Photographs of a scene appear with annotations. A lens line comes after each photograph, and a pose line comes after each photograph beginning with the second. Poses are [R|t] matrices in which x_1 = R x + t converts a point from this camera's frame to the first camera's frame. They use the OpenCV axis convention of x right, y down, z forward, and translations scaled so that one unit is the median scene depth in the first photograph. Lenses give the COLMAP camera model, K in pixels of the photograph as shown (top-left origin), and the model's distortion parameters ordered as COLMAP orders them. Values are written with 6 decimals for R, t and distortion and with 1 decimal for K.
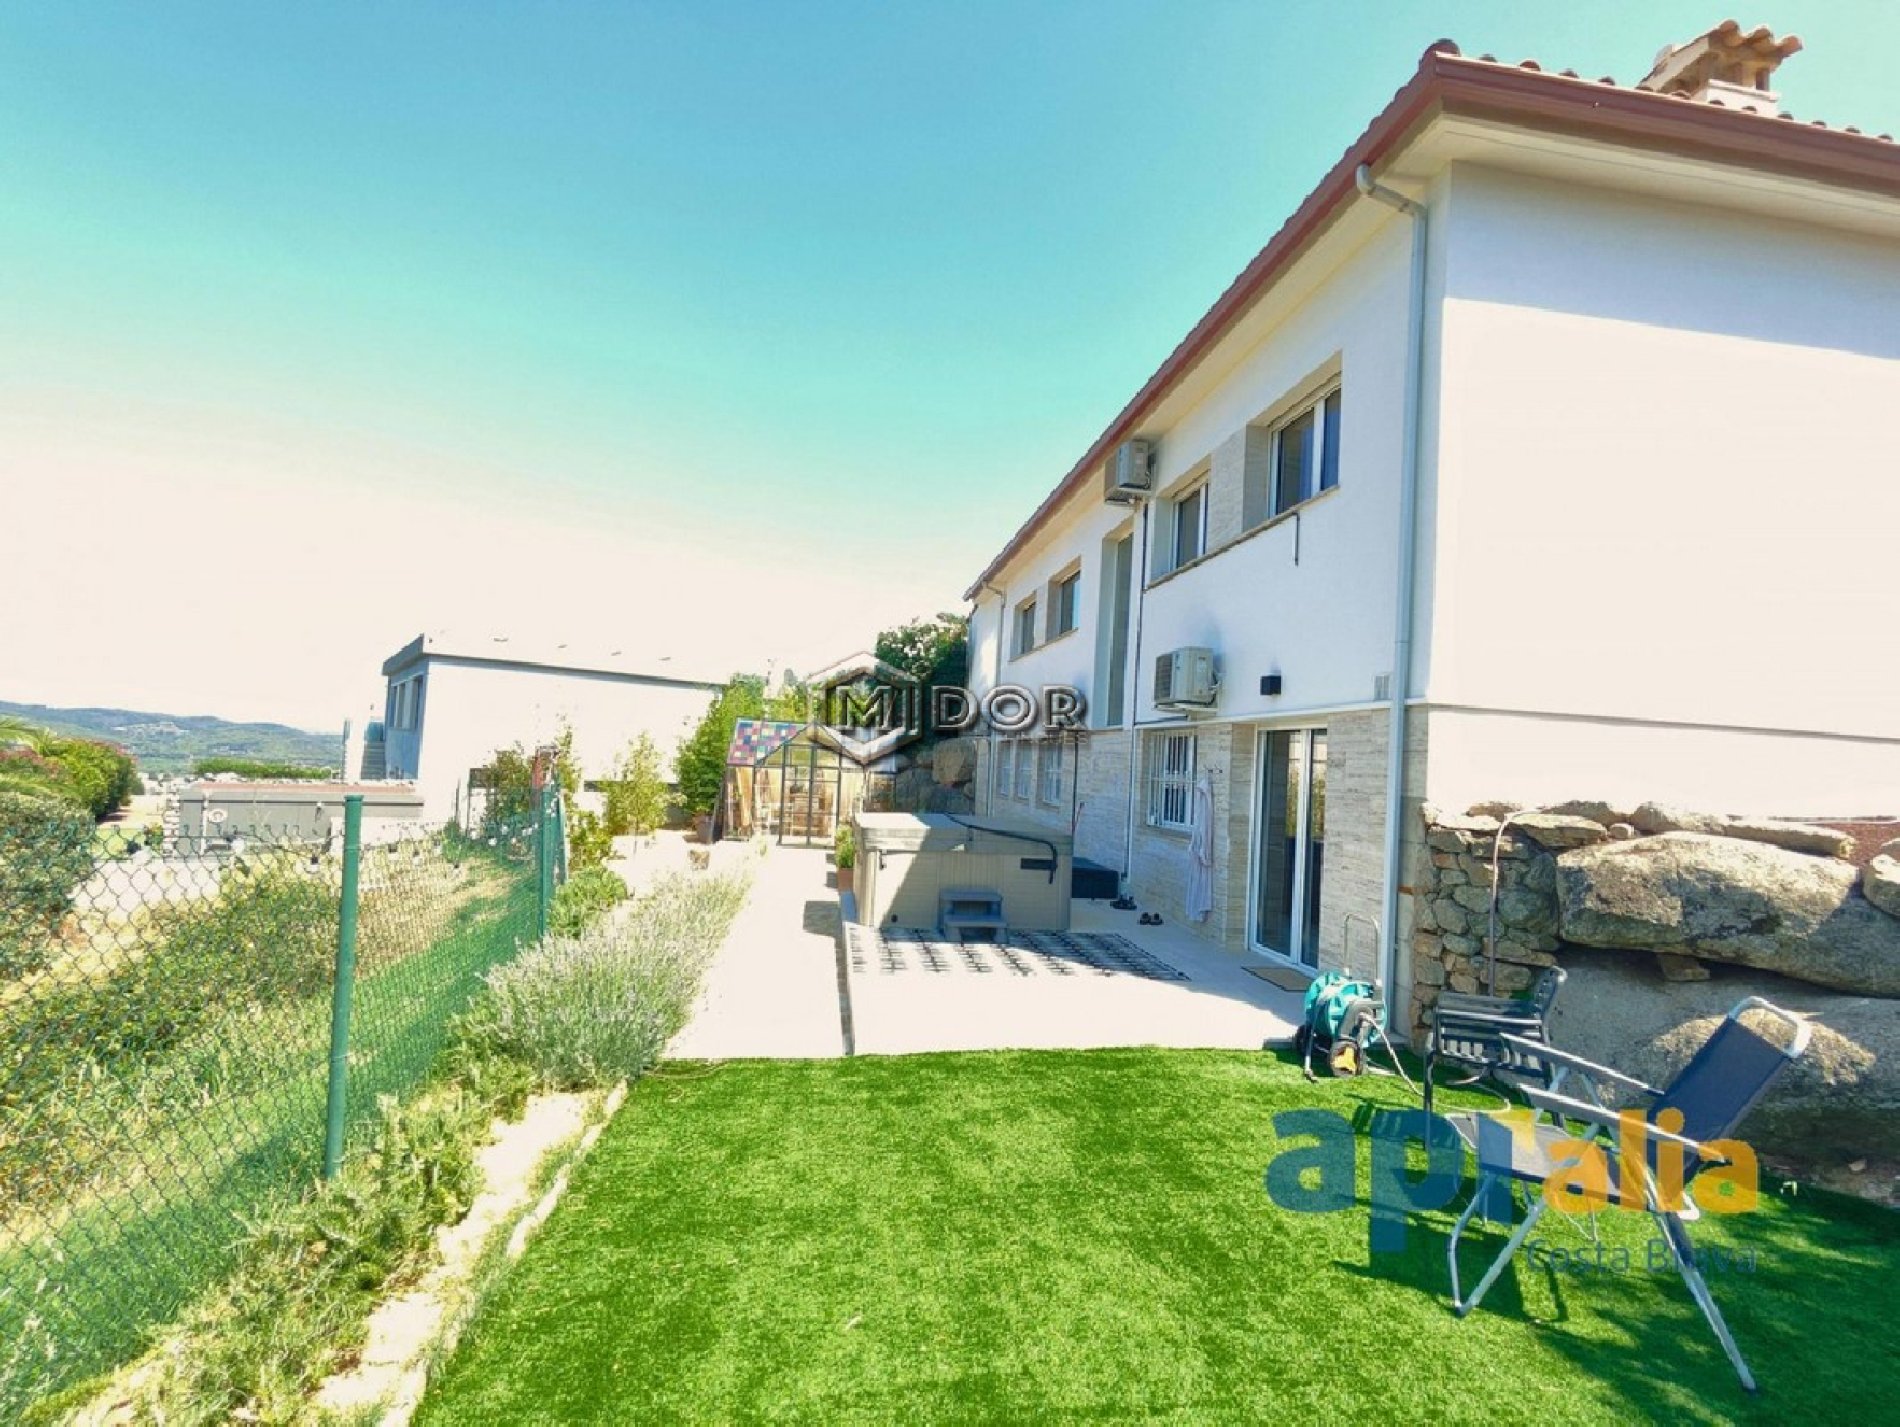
lens RADIAL K [[810.4, 0, 937.3], [0, 810.4, 719.0], [0, 0, 1]] dist [-0.000330, -0.000041]
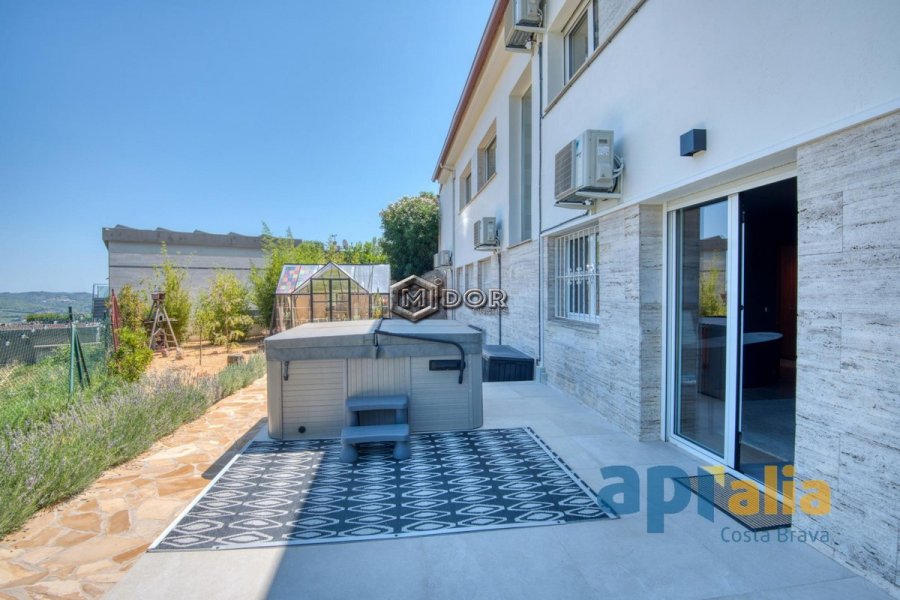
lens RADIAL K [[422.8, 0, 450.0], [0, 422.8, 300.0], [0, 0, 1]] dist [-0.033383, 0.000264]
pose [[0.997903, -0.063950, 0.009972, 0.102822], [0.063007, 0.995091, 0.076319, 0.048698], [-0.014804, -0.075531, 0.997034, 0.393316]]
